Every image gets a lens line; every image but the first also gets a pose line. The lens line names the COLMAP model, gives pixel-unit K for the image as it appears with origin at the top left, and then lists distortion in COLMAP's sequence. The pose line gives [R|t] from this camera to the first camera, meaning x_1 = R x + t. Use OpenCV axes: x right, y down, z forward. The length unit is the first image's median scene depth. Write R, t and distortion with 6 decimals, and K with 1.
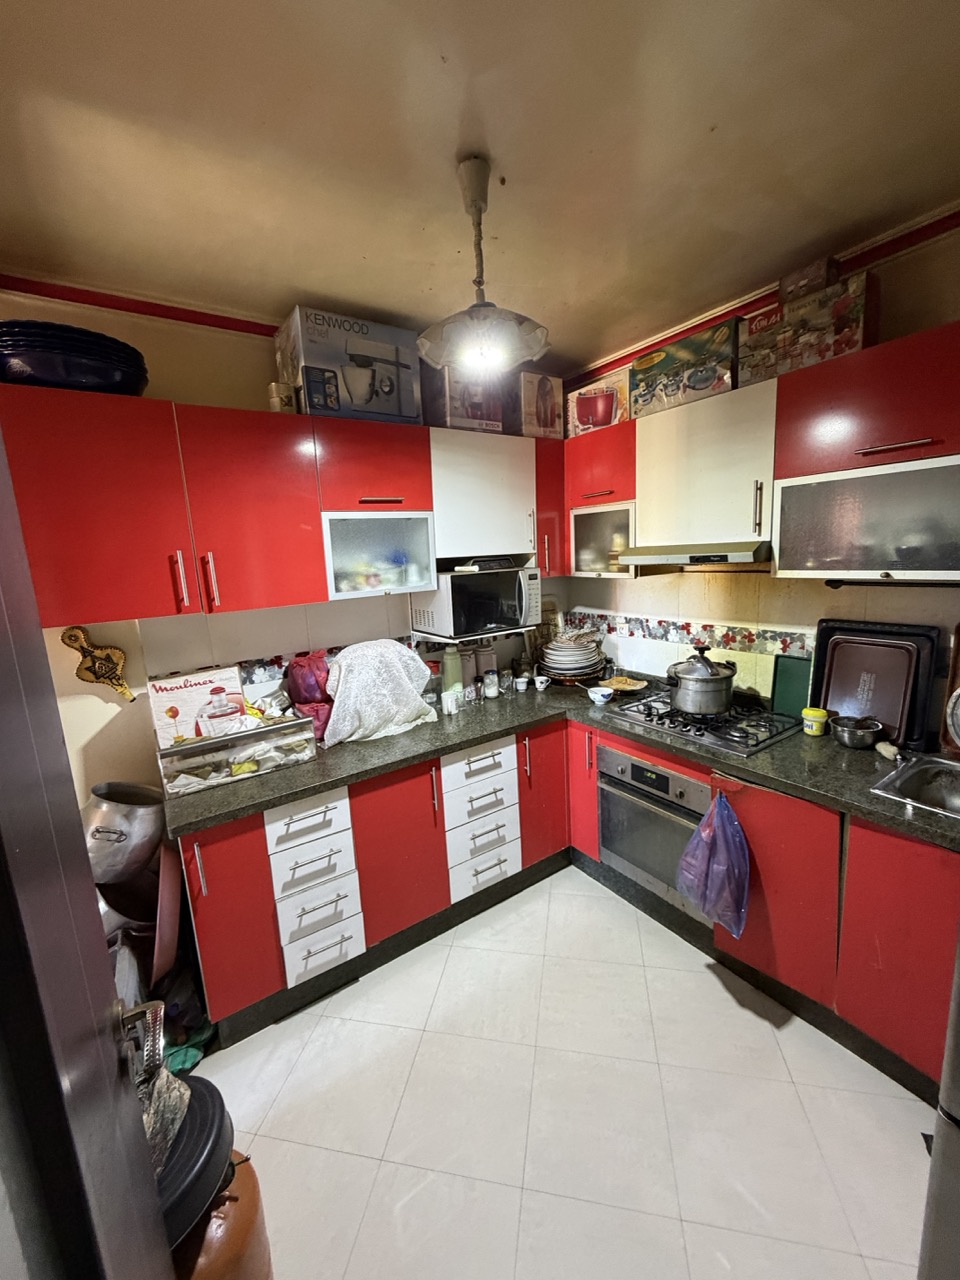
lens RADIAL K [[508.7, 0, 479.2], [0, 508.7, 638.7], [0, 0, 1]] dist [-0.001766, 0.000301]
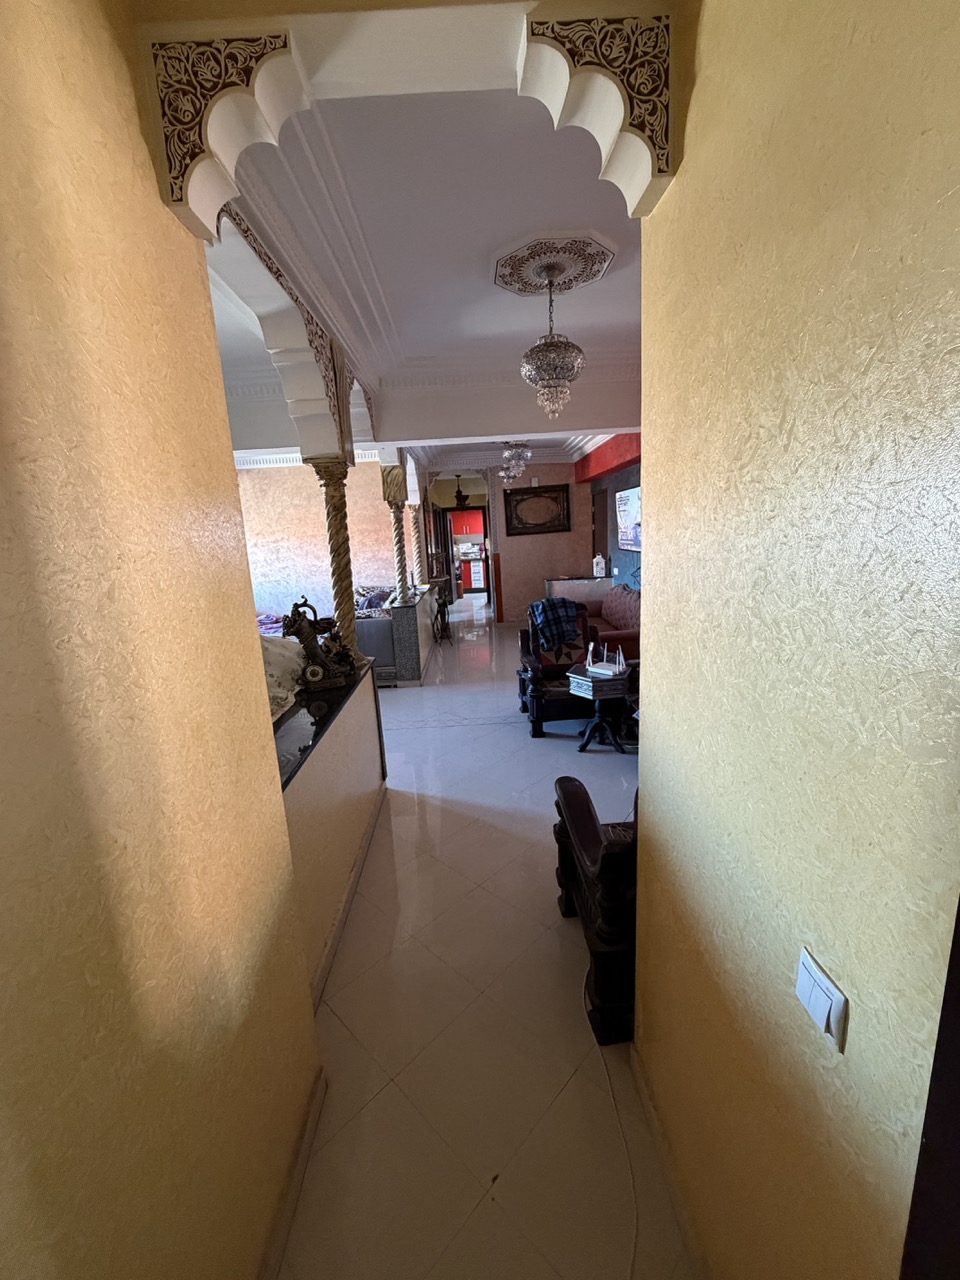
lens RADIAL K [[508.7, 0, 479.2], [0, 508.7, 638.7], [0, 0, 1]] dist [-0.001766, 0.000301]
pose [[0.837410, 0.125491, -0.531975, 3.248481], [-0.088406, 0.991568, 0.094744, 0.634500], [0.539379, -0.032310, 0.841443, -4.504170]]
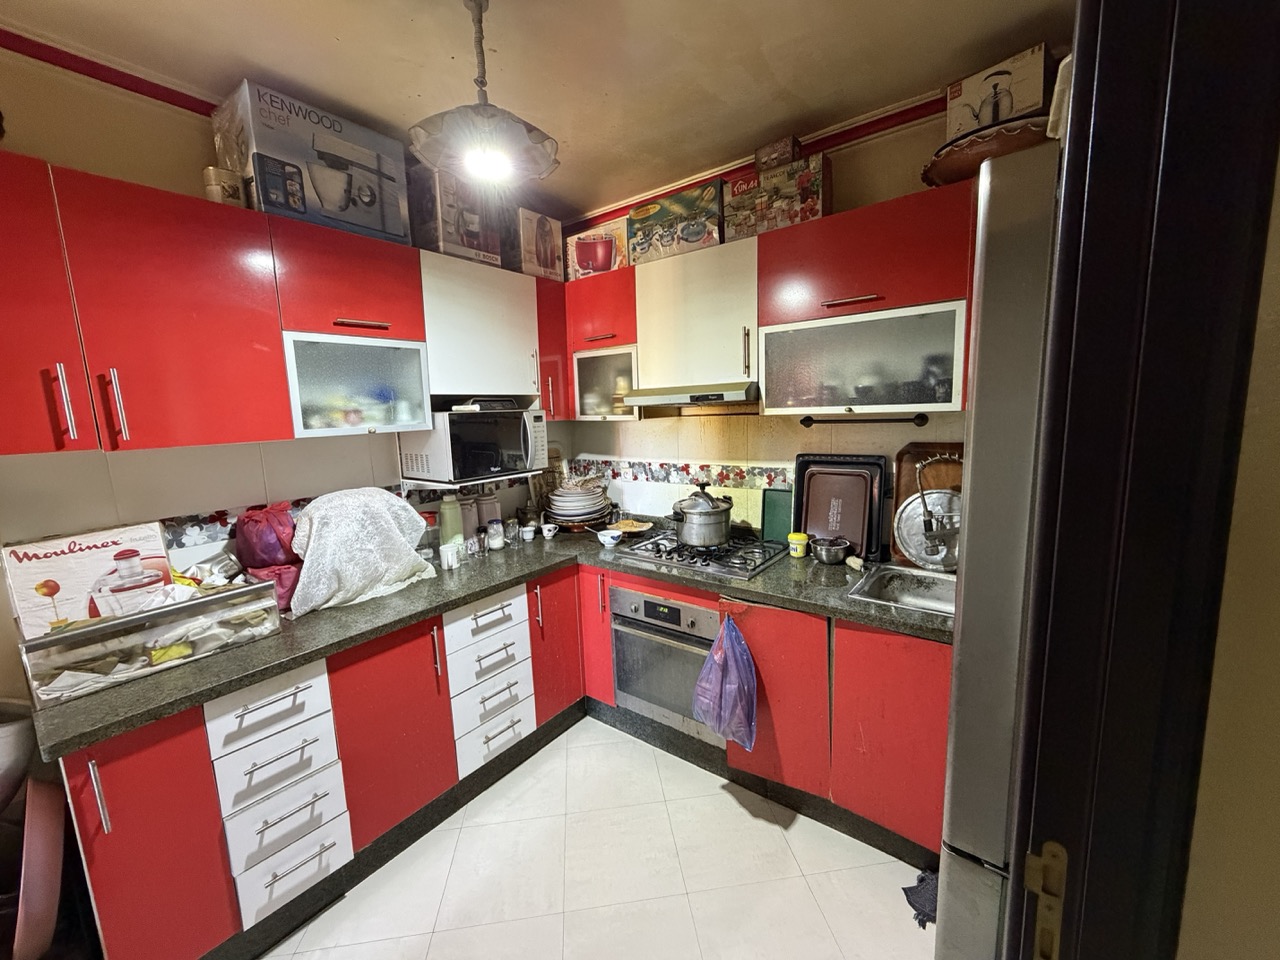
lens RADIAL K [[508.7, 0, 640.0], [0, 508.7, 480.0], [0, 0, 1]] dist [-0.001766, 0.000301]
pose [[0.948334, -0.027821, 0.316052, -0.024237], [0.040220, 0.998653, -0.032775, 0.042280], [-0.314714, 0.043794, 0.948176, 0.035874]]
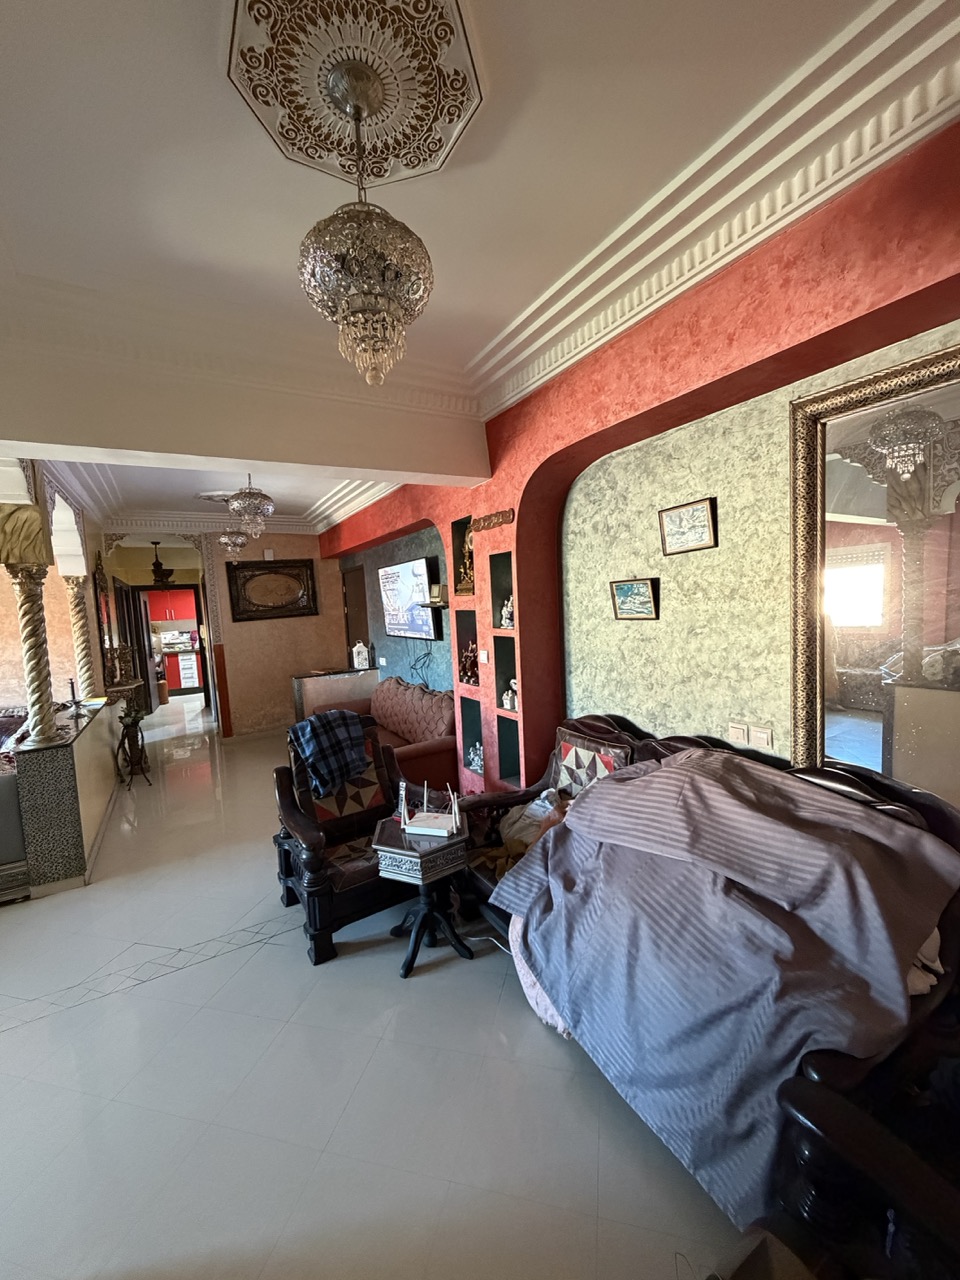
lens RADIAL K [[508.7, 0, 479.2], [0, 508.7, 638.7], [0, 0, 1]] dist [-0.001766, 0.000301]
pose [[0.998314, 0.008064, -0.057475, 2.850490], [-0.013412, 0.995548, -0.093292, 0.559532], [0.056466, 0.093906, 0.993978, -3.930574]]
